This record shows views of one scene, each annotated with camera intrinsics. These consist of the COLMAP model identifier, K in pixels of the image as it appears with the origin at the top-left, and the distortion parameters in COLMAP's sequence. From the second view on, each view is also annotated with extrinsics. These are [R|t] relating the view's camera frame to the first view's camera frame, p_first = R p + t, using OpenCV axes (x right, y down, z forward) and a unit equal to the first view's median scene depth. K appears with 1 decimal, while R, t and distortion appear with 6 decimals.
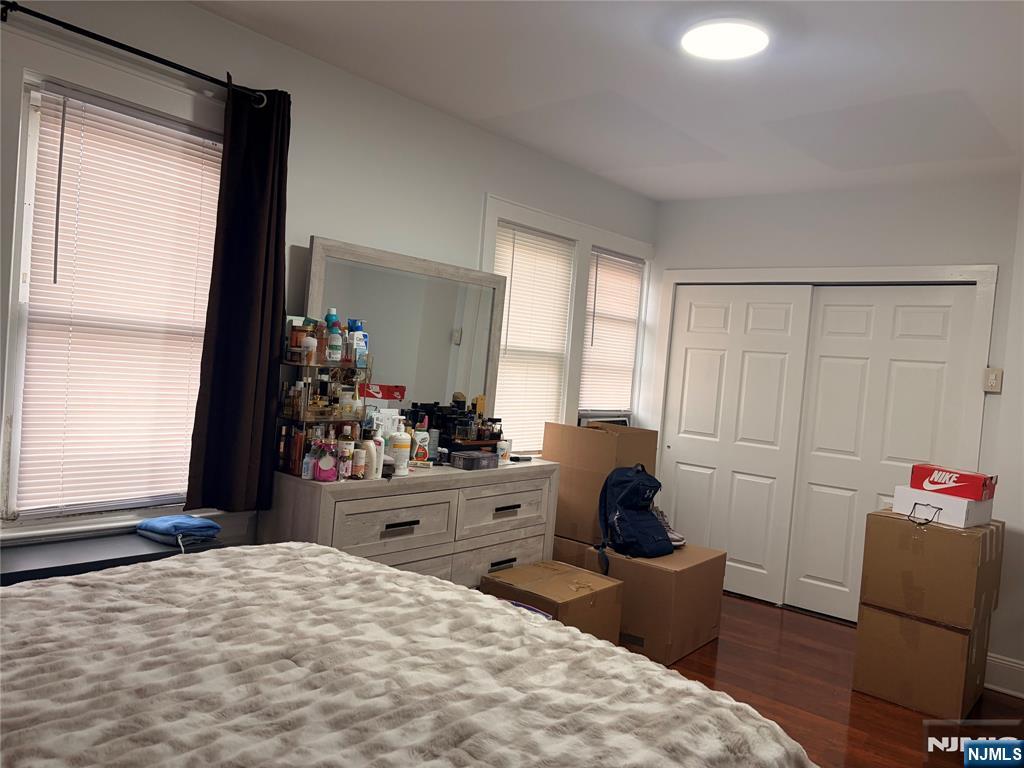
lens RADIAL K [[788.9, 0, 512.0], [0, 788.9, 384.0], [0, 0, 1]] dist [0.084173, -0.105190]
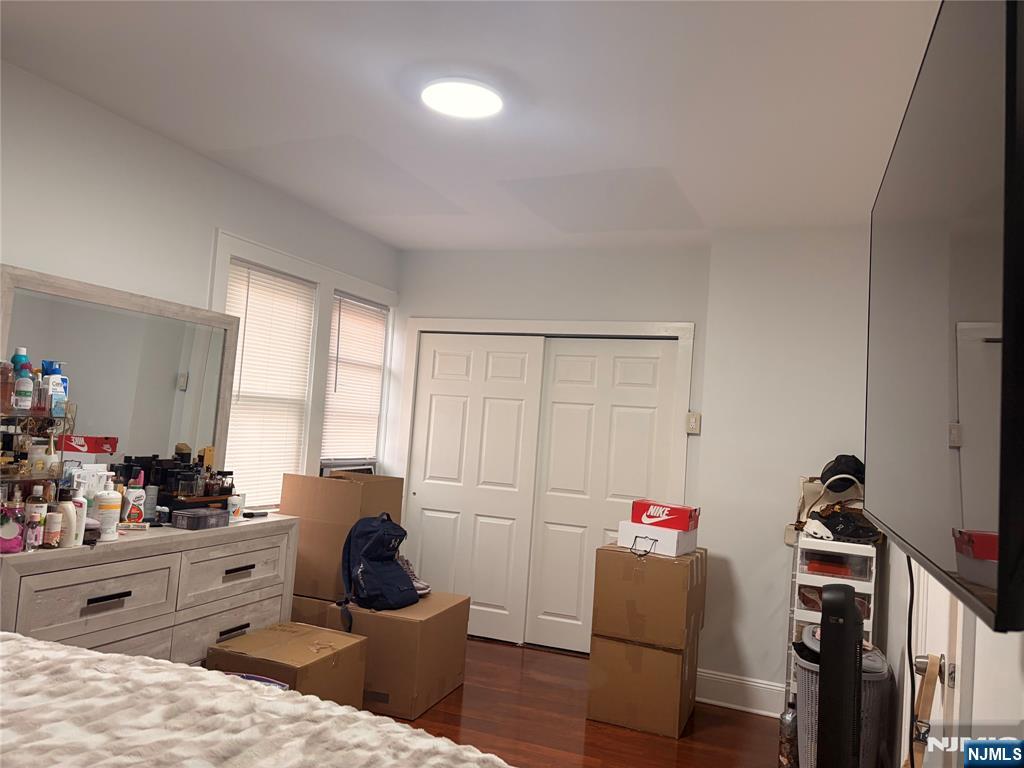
lens RADIAL K [[787.4, 0, 527.0], [0, 787.4, 387.4], [0, 0, 1]] dist [0.048428, -0.049724]
pose [[0.943311, 0.004234, 0.331883, 0.002910], [0.014196, 0.998489, -0.053087, 0.000460], [-0.331606, 0.054789, 0.941826, 0.017222]]
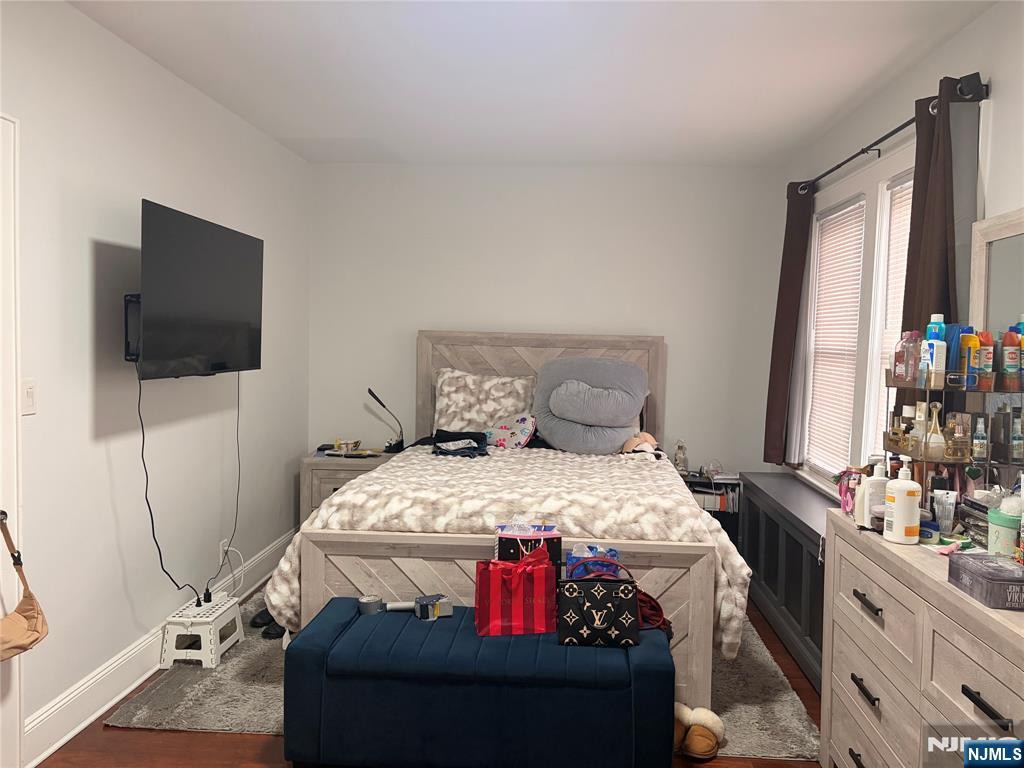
lens RADIAL K [[788.9, 0, 512.0], [0, 788.9, 384.0], [0, 0, 1]] dist [0.084173, -0.105190]
pose [[-0.823631, -0.070716, -0.562699, 0.602780], [-0.106893, 0.993769, 0.031571, -0.008274], [0.556961, 0.086152, -0.826058, 1.546470]]
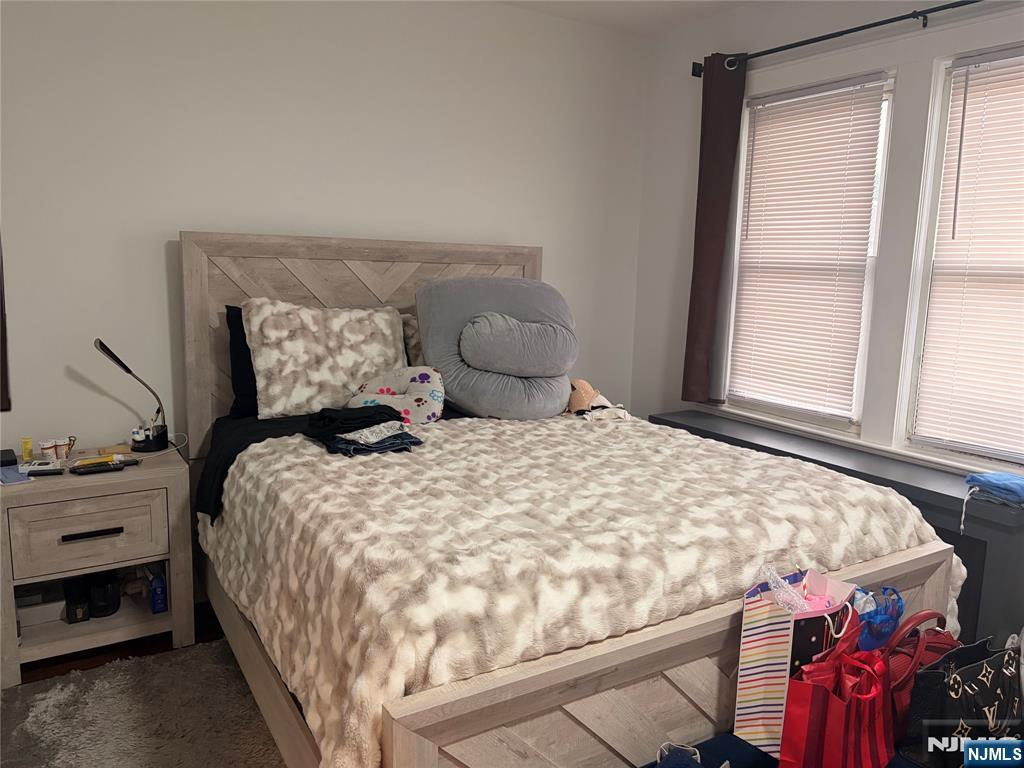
lens RADIAL K [[787.4, 0, 527.0], [0, 787.4, 387.4], [0, 0, 1]] dist [0.048428, -0.049724]
pose [[-0.324500, 0.056771, -0.944180, 0.602236], [-0.076494, 0.993353, 0.086017, 0.026444], [0.942787, 0.100136, -0.318001, 0.715582]]
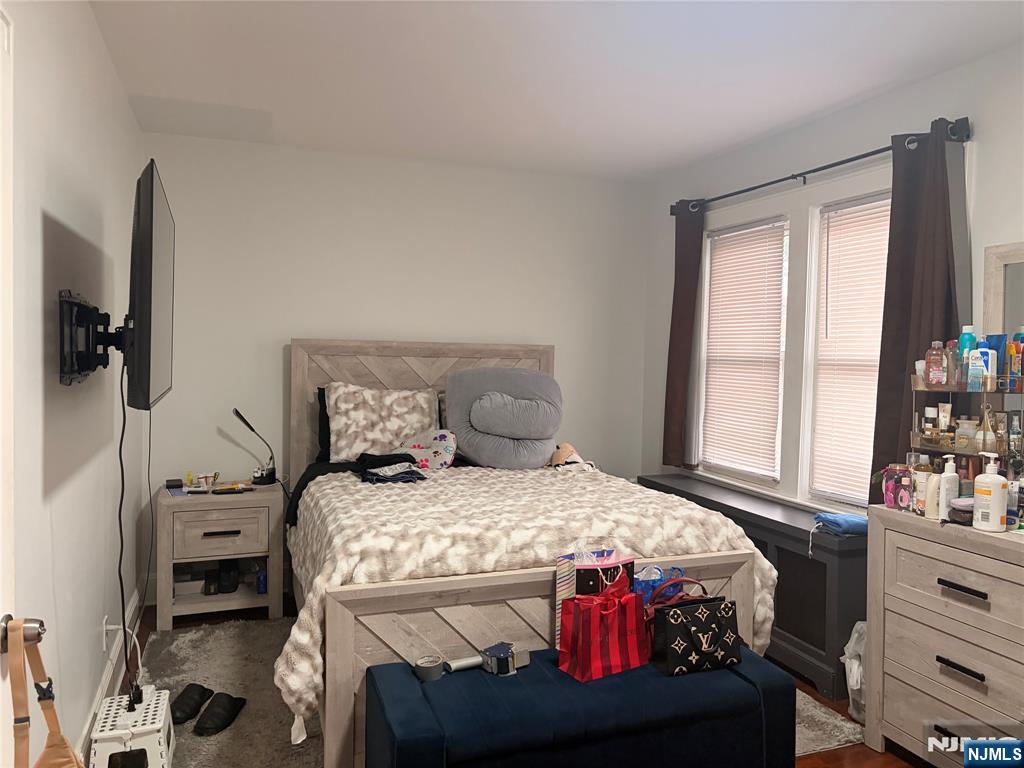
lens RADIAL K [[794.7, 0, 521.8], [0, 794.7, 384.3], [0, 0, 1]] dist [0.056786, -0.046952]
pose [[-0.515529, -0.058400, -0.854880, 0.861192], [-0.082409, 0.996429, -0.018374, 0.029006], [0.852900, 0.060977, -0.518501, 1.135536]]
